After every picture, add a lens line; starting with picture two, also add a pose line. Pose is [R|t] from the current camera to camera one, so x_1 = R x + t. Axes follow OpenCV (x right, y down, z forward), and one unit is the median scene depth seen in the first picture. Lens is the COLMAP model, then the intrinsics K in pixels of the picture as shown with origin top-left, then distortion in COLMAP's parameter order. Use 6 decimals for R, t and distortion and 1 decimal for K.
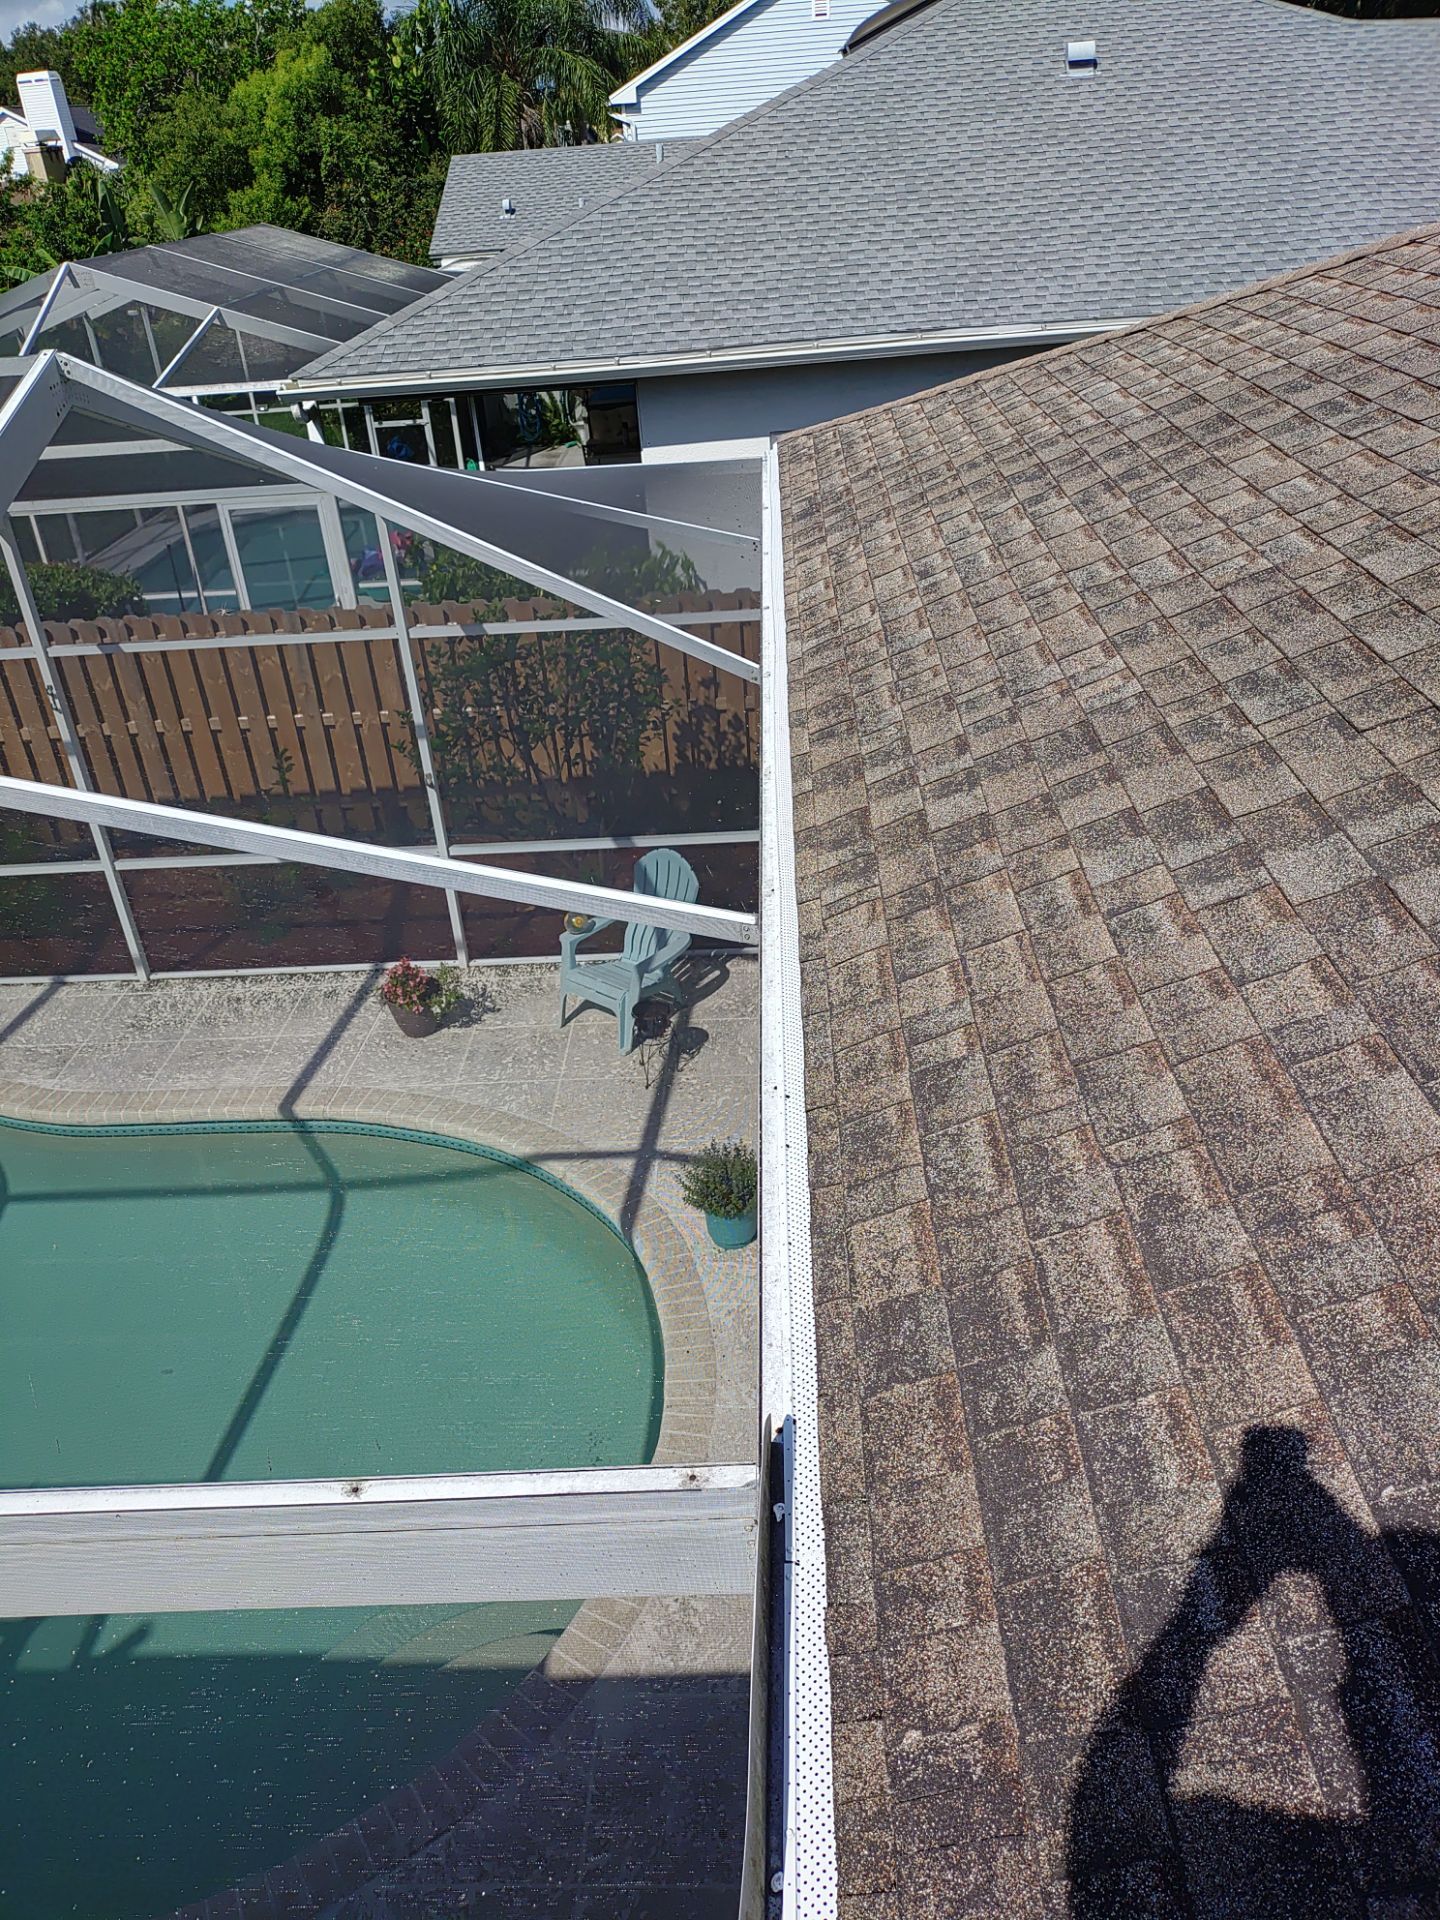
lens RADIAL K [[1397.4, 0, 753.2], [0, 1397.4, 960.3], [0, 0, 1]] dist [0.044176, -0.060613]
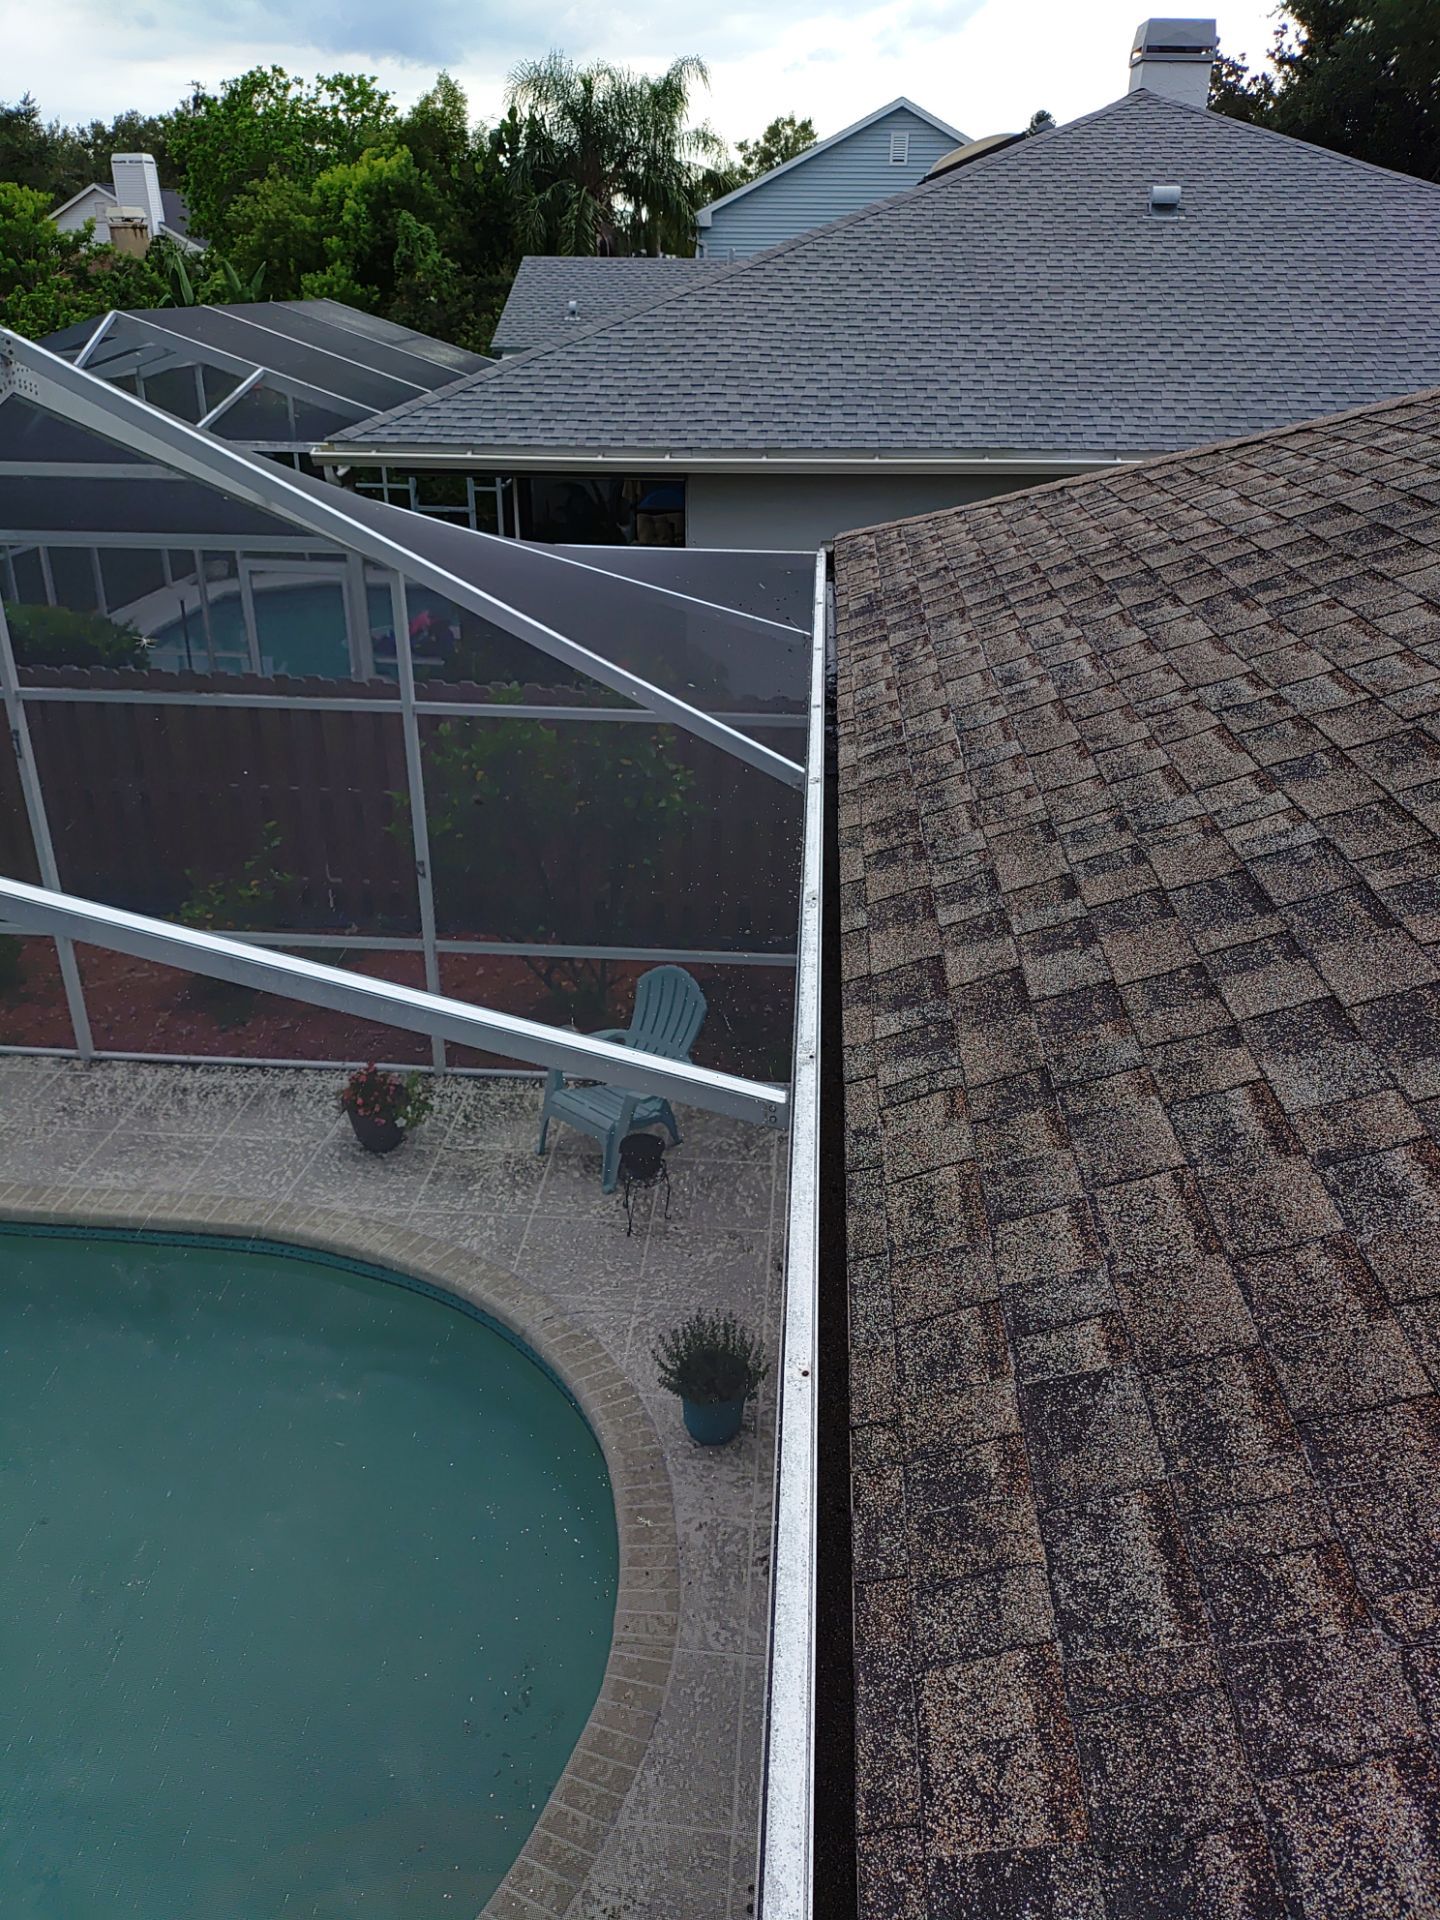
lens RADIAL K [[1397.4, 0, 741.9], [0, 1397.4, 993.4], [0, 0, 1]] dist [0.044176, -0.060613]
pose [[0.996009, 0.088689, -0.010040, -0.016226], [-0.089121, 0.994368, -0.057359, -0.033398], [0.004896, 0.058025, 0.998303, 0.220381]]
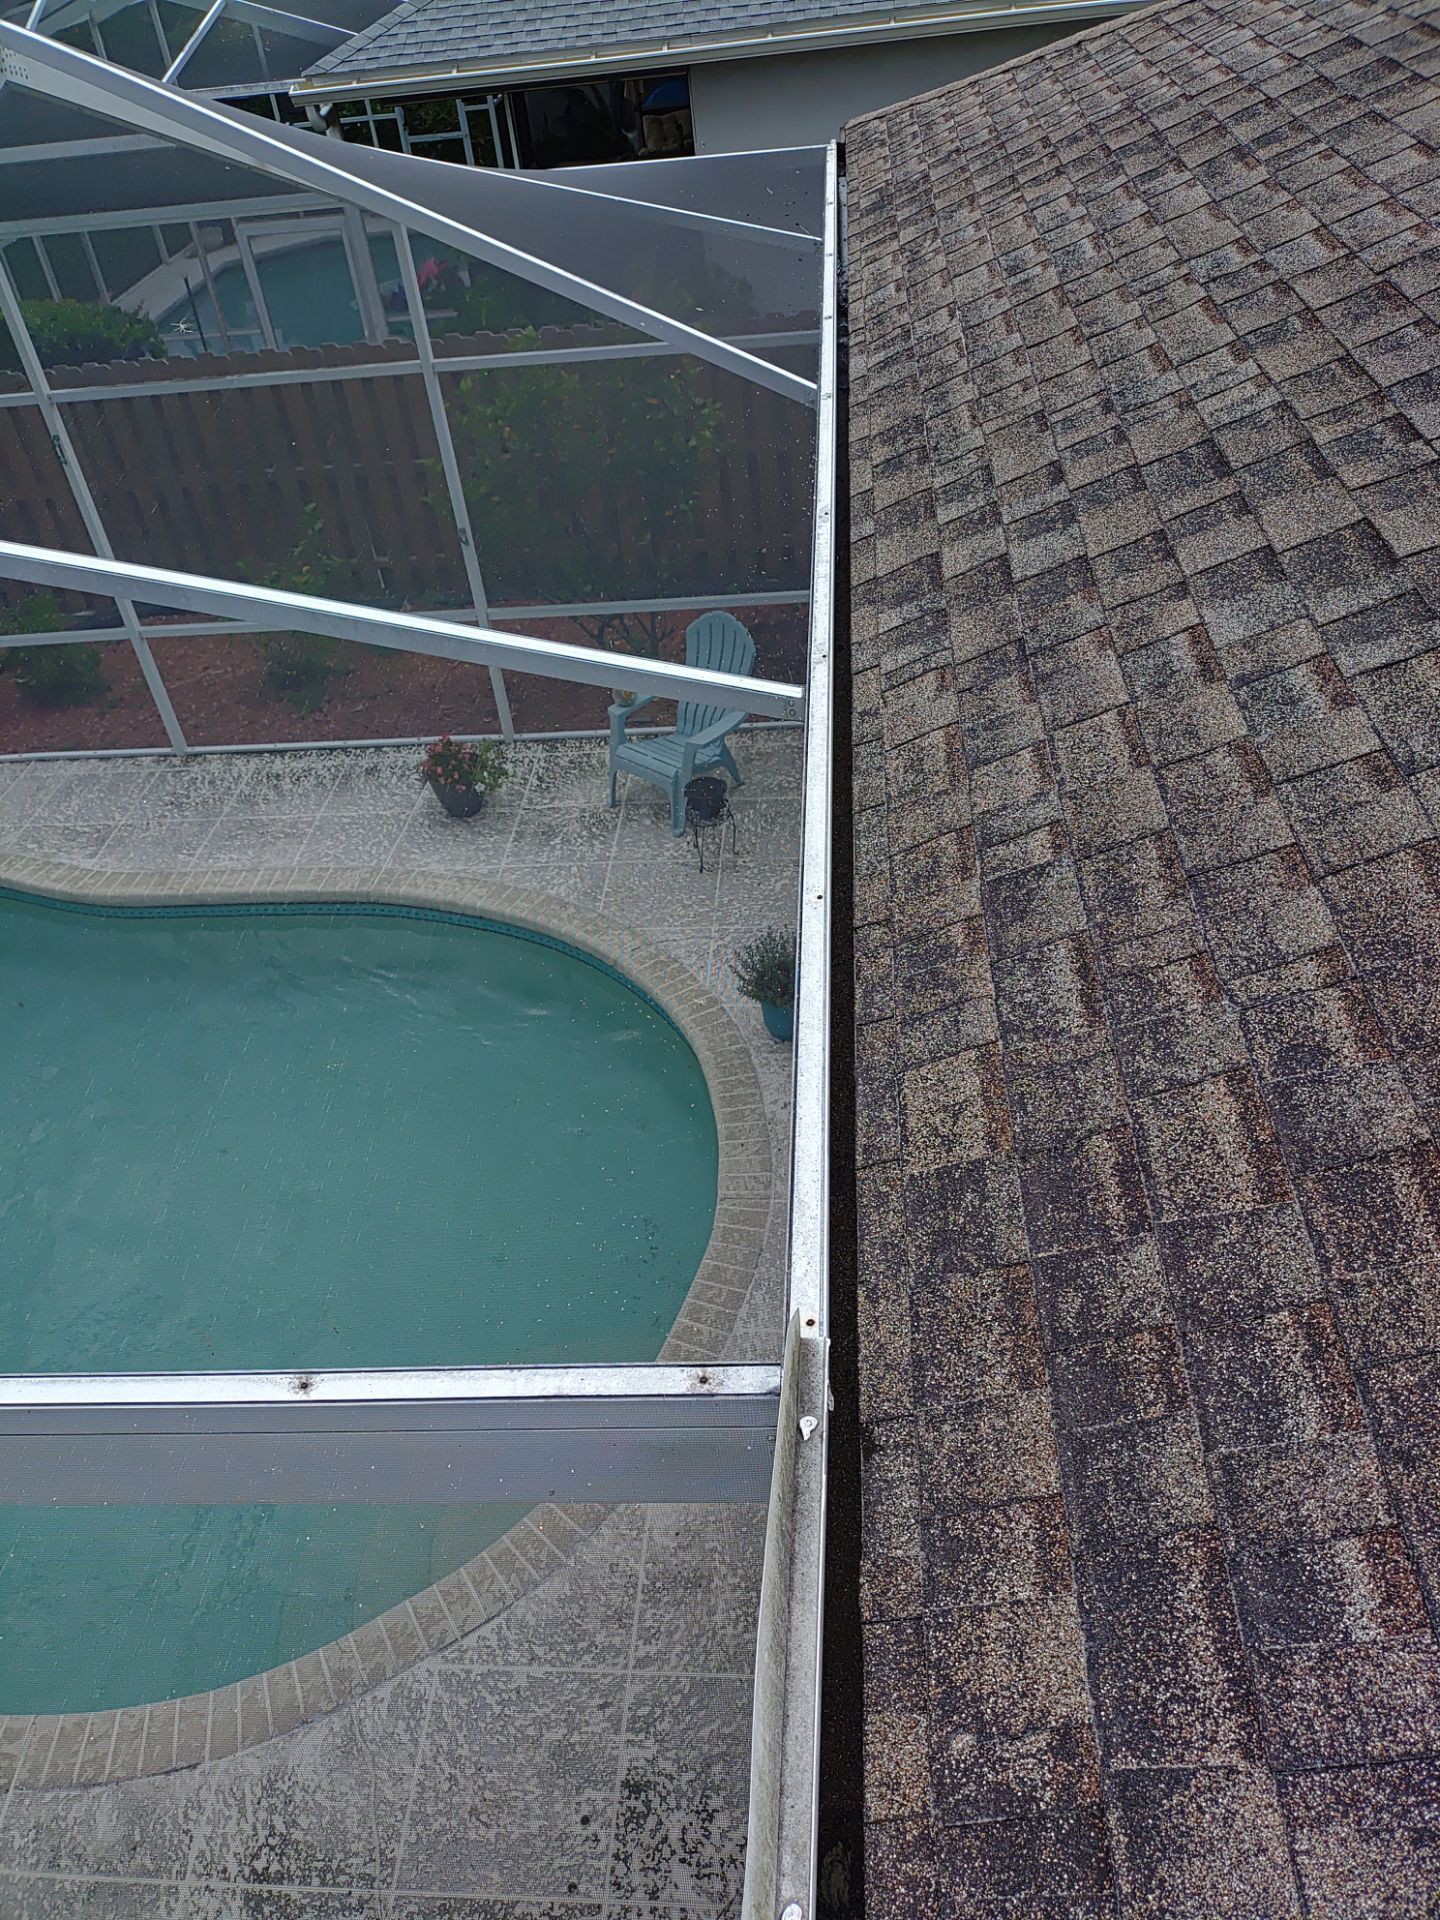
lens RADIAL K [[1397.4, 0, 734.7], [0, 1397.4, 977.0], [0, 0, 1]] dist [0.044176, -0.060613]
pose [[0.998152, 0.006338, -0.060433, 0.011247], [0.004206, 0.984953, 0.172769, -0.004529], [0.060618, -0.172704, 0.983107, 0.111294]]
